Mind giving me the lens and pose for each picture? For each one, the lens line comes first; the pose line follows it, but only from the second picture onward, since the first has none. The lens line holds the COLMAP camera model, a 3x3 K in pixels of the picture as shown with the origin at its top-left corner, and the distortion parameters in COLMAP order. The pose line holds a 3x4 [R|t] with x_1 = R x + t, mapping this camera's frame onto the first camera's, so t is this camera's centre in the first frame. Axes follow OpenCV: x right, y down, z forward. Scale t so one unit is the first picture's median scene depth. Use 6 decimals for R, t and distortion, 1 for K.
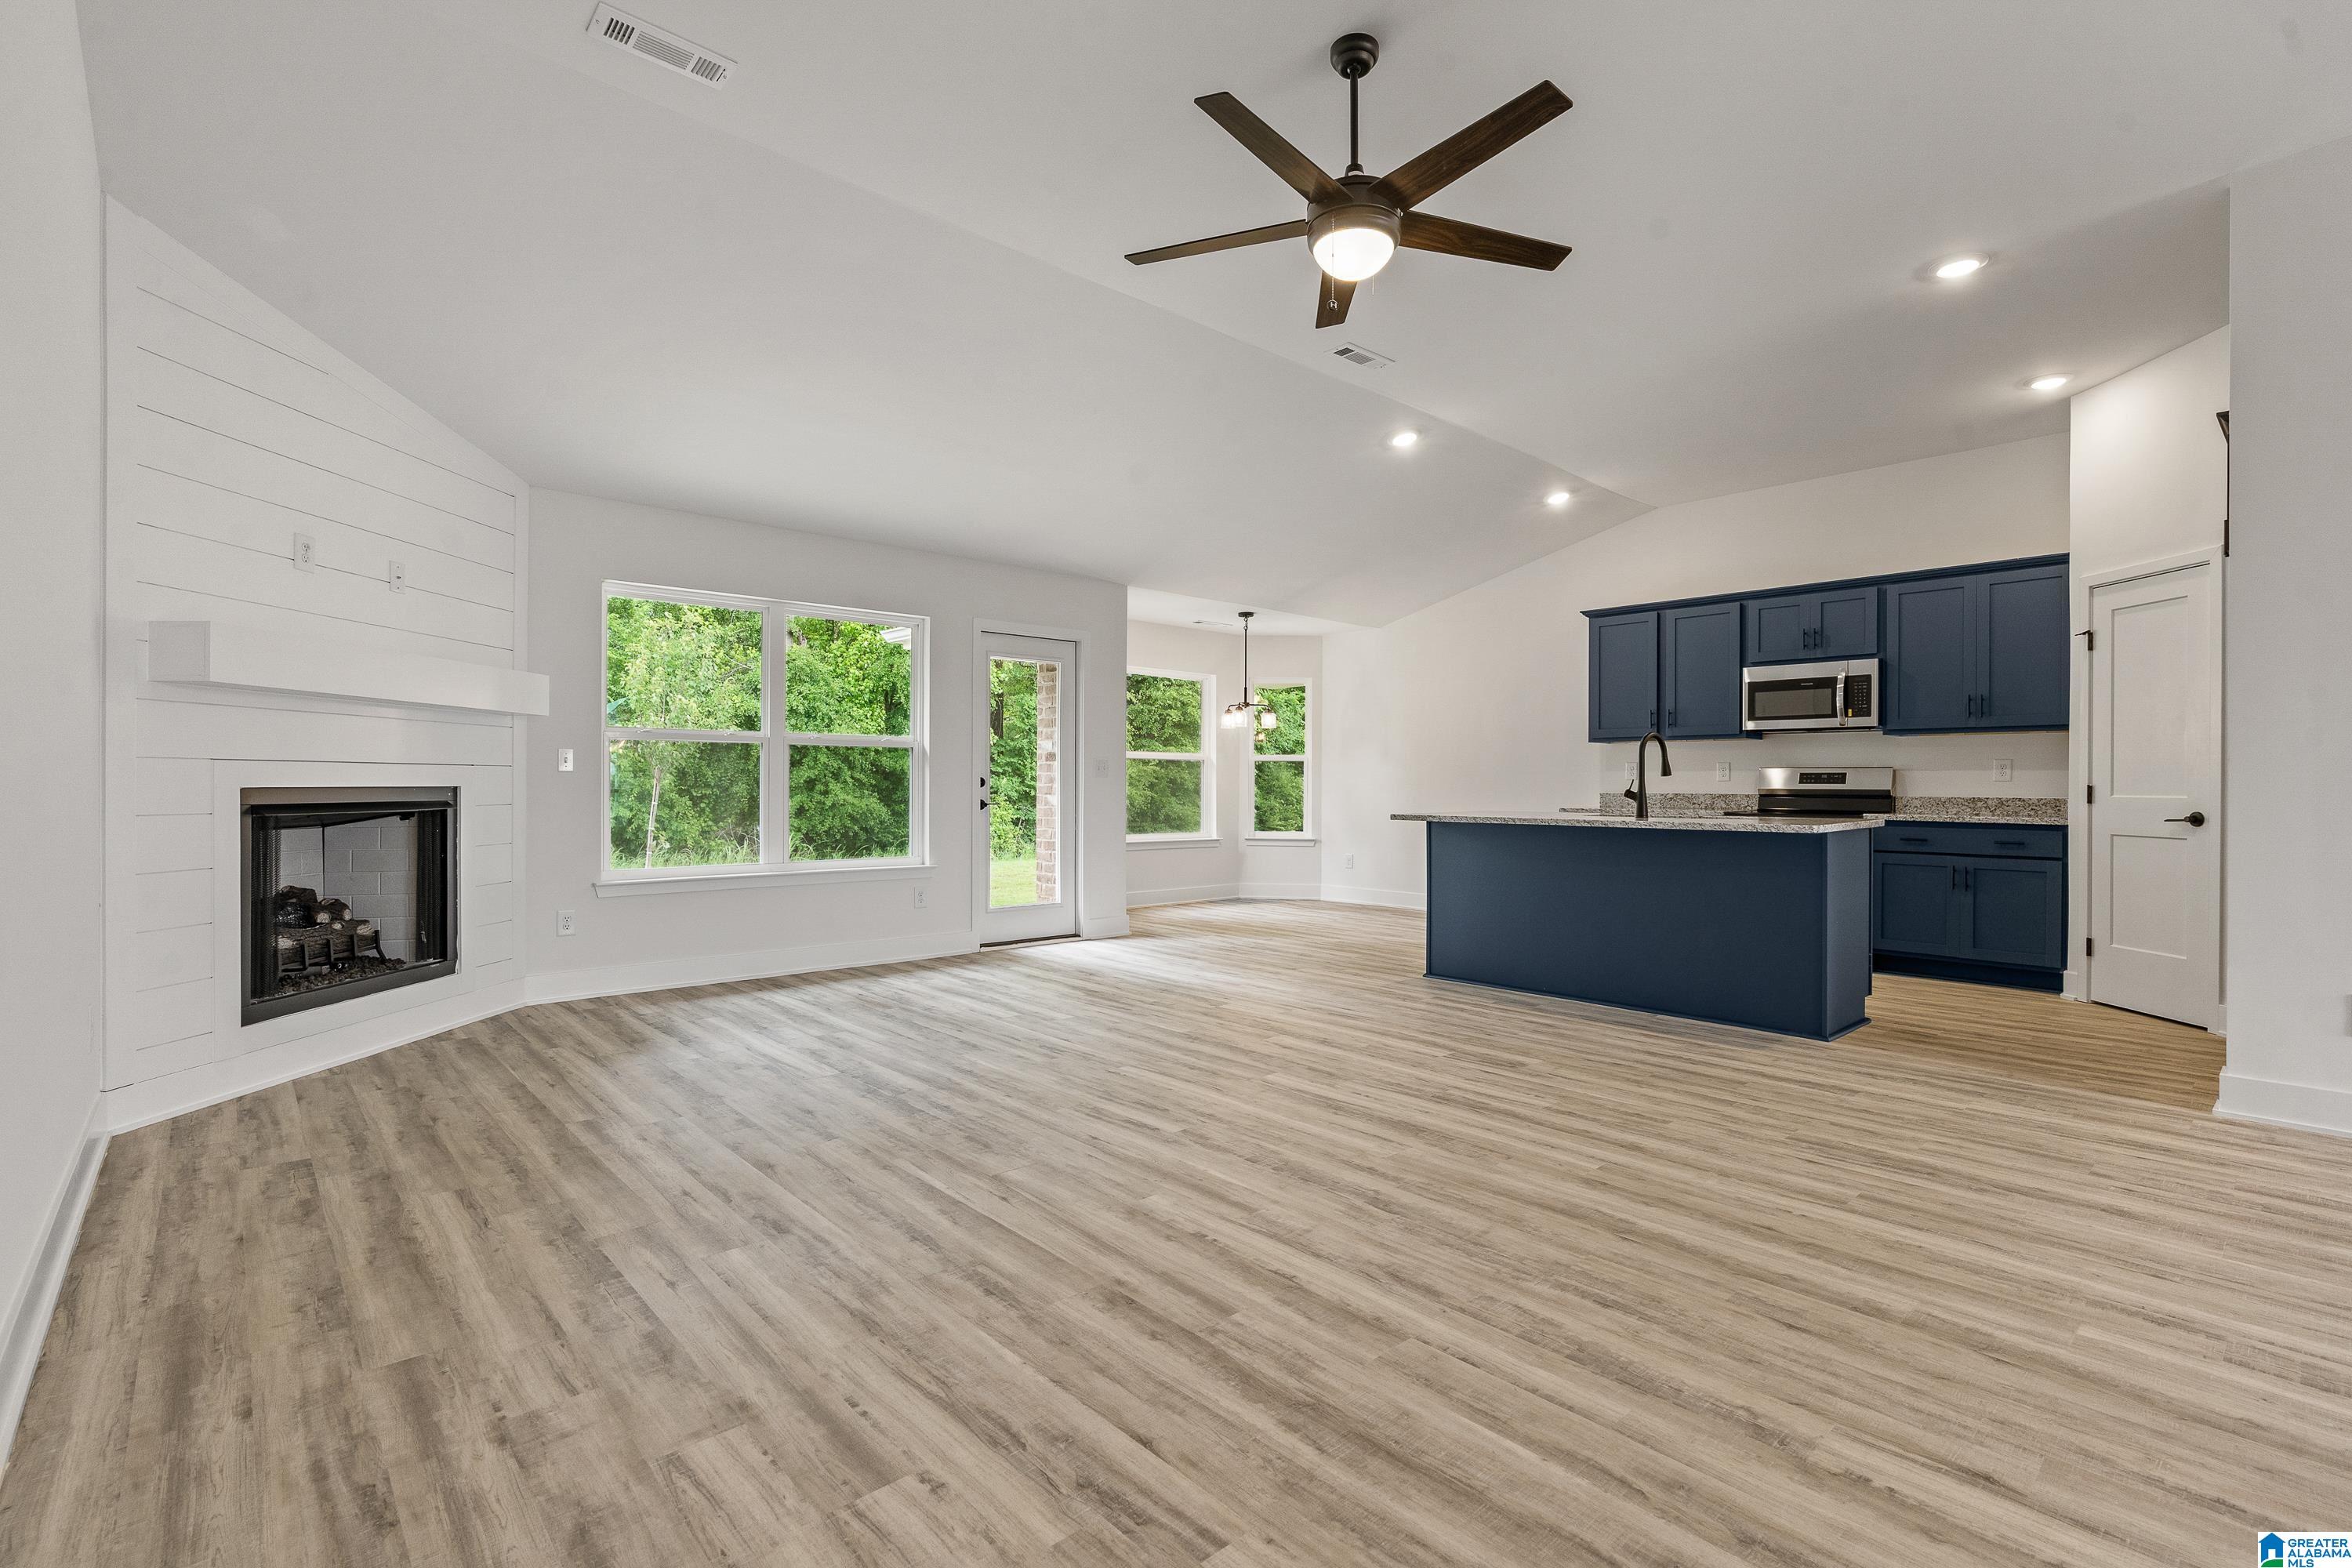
lens RADIAL K [[1073.2, 0, 1176.0], [0, 1073.2, 784.0], [0, 0, 1]] dist [-0.003041, -0.000102]
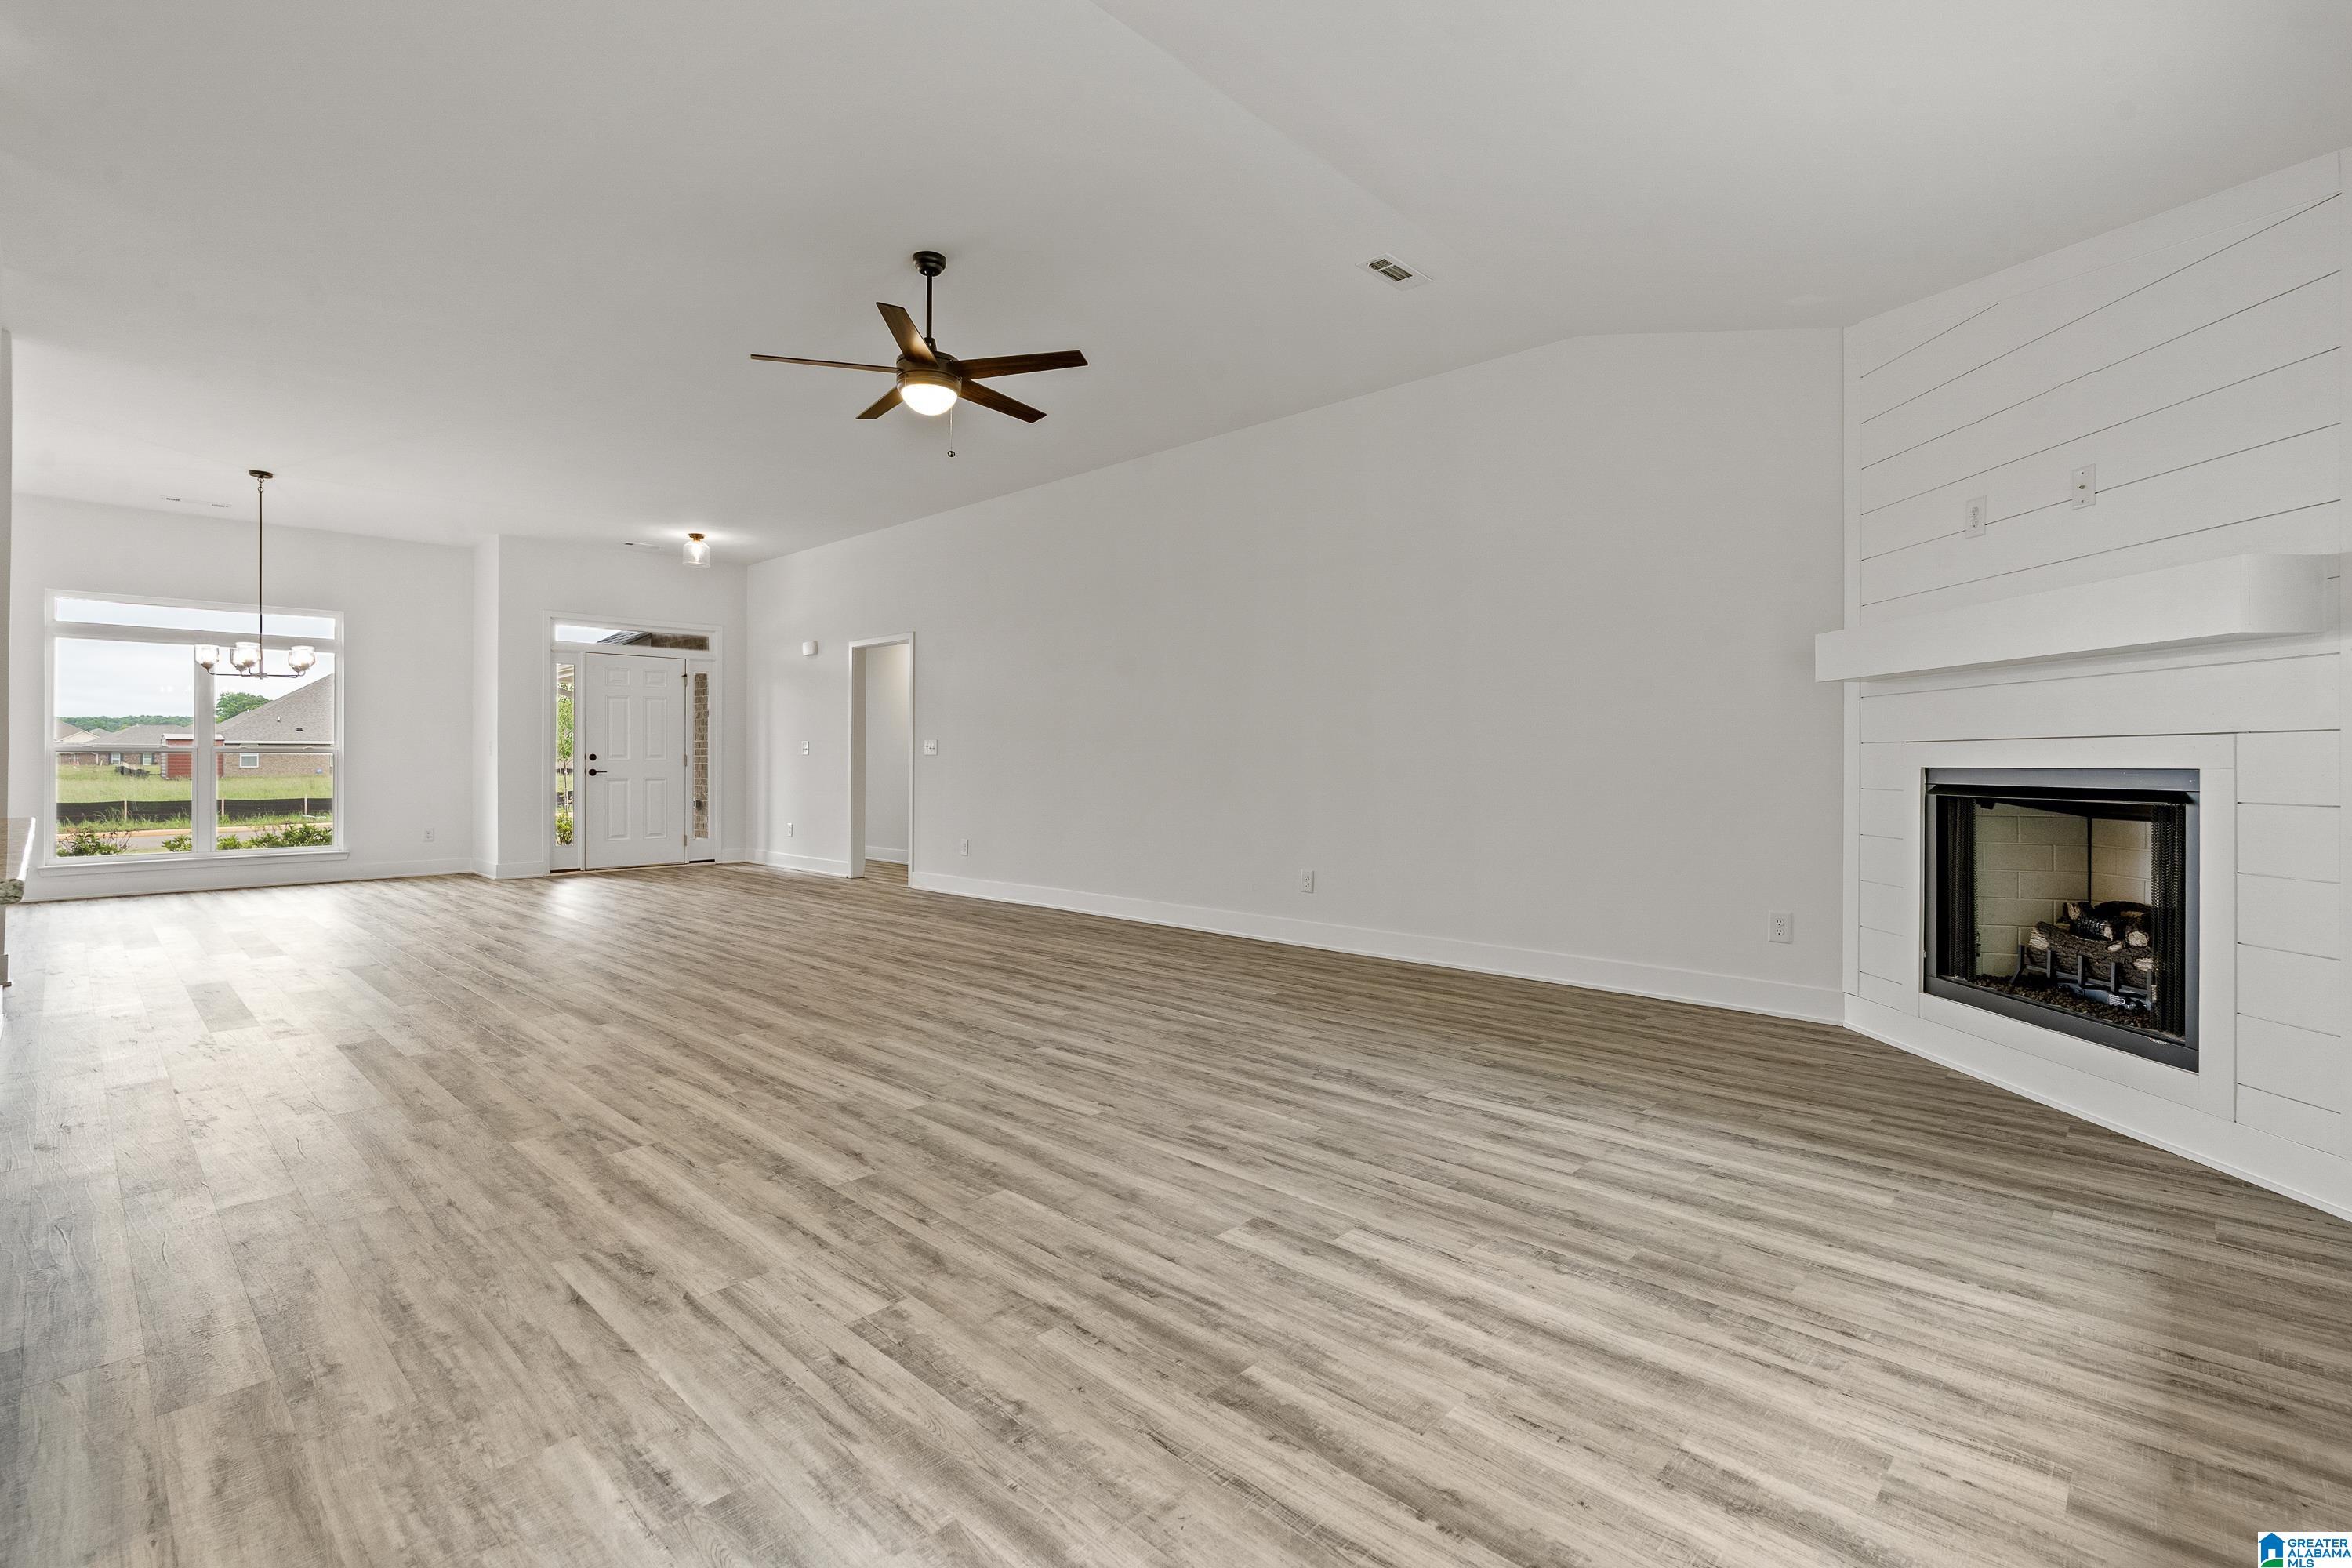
lens RADIAL K [[1065.2, 0, 1176.0], [0, 1065.2, 784.0], [0, 0, 1]] dist [-0.004586, 0.000112]
pose [[-0.997321, -0.003368, -0.073074, -0.062223], [-0.004870, 0.999780, 0.020398, 0.002598], [0.072989, 0.020699, -0.997118, 2.247943]]
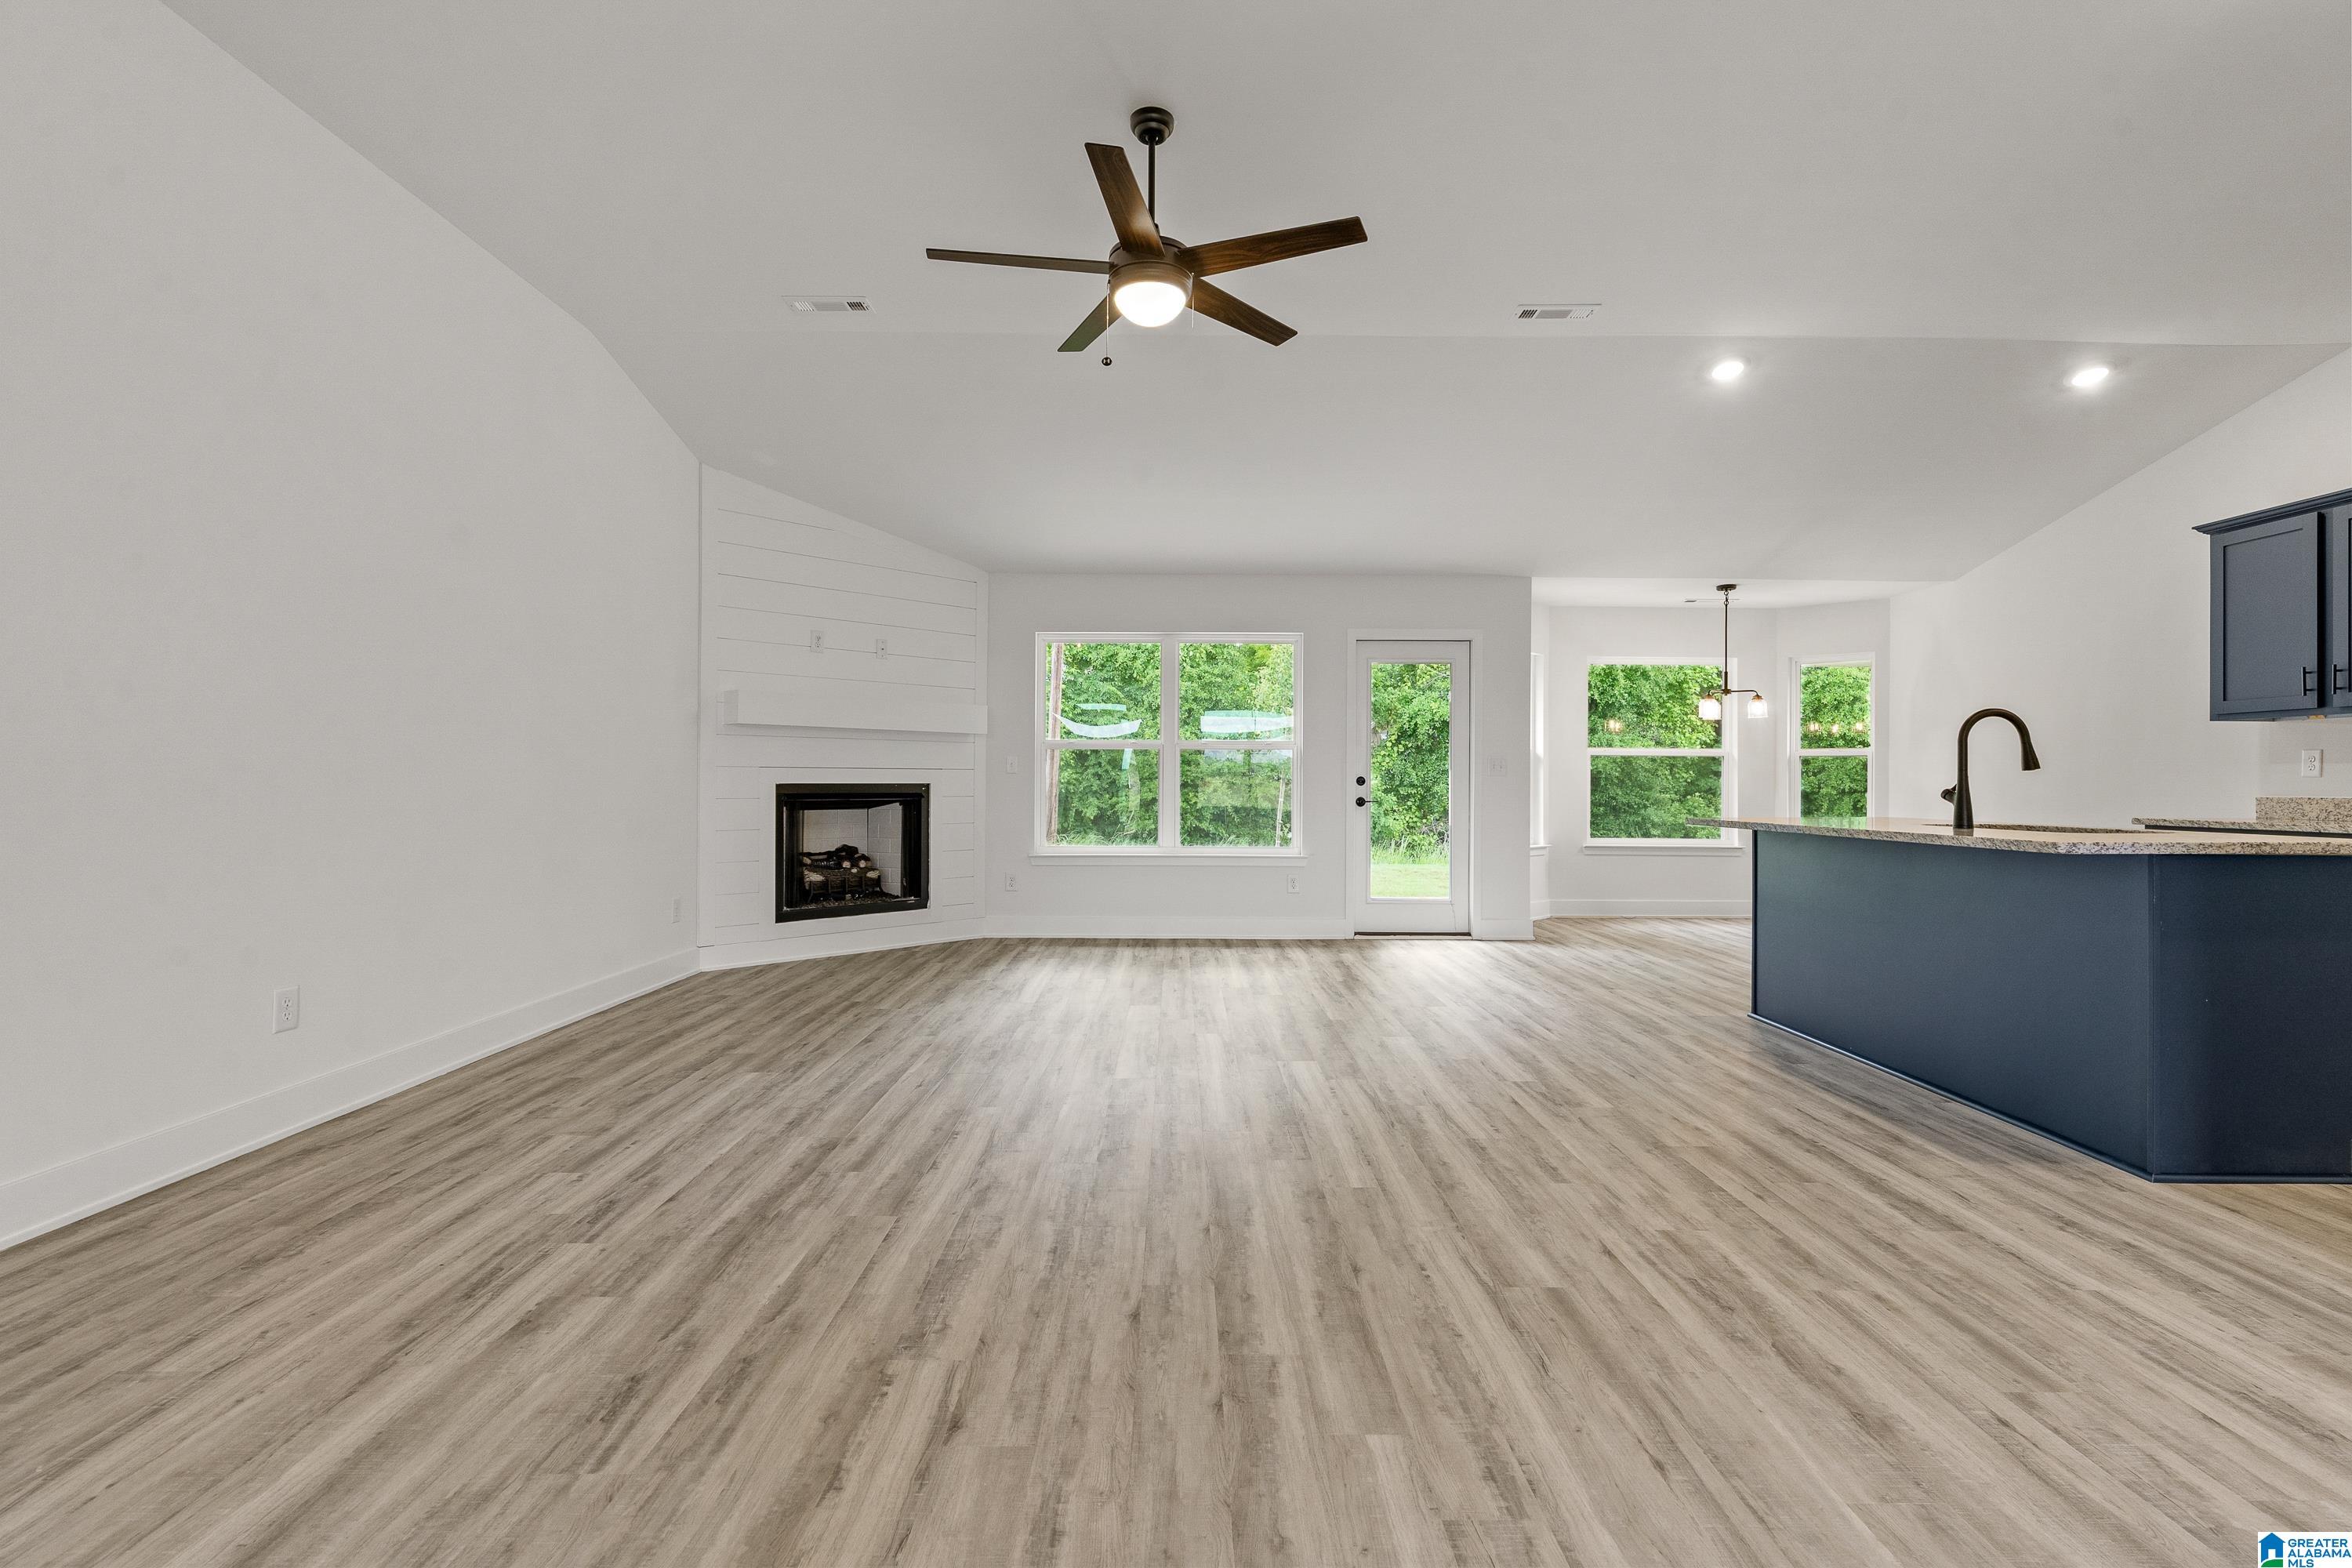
lens RADIAL K [[1065.2, 0, 1176.0], [0, 1065.2, 784.0], [0, 0, 1]] dist [-0.004586, 0.000112]
pose [[0.741921, 0.001822, -0.670484, 0.841311], [-0.002083, 0.999998, 0.000412, 0.002464], [0.670484, 0.001091, 0.741923, 0.184280]]
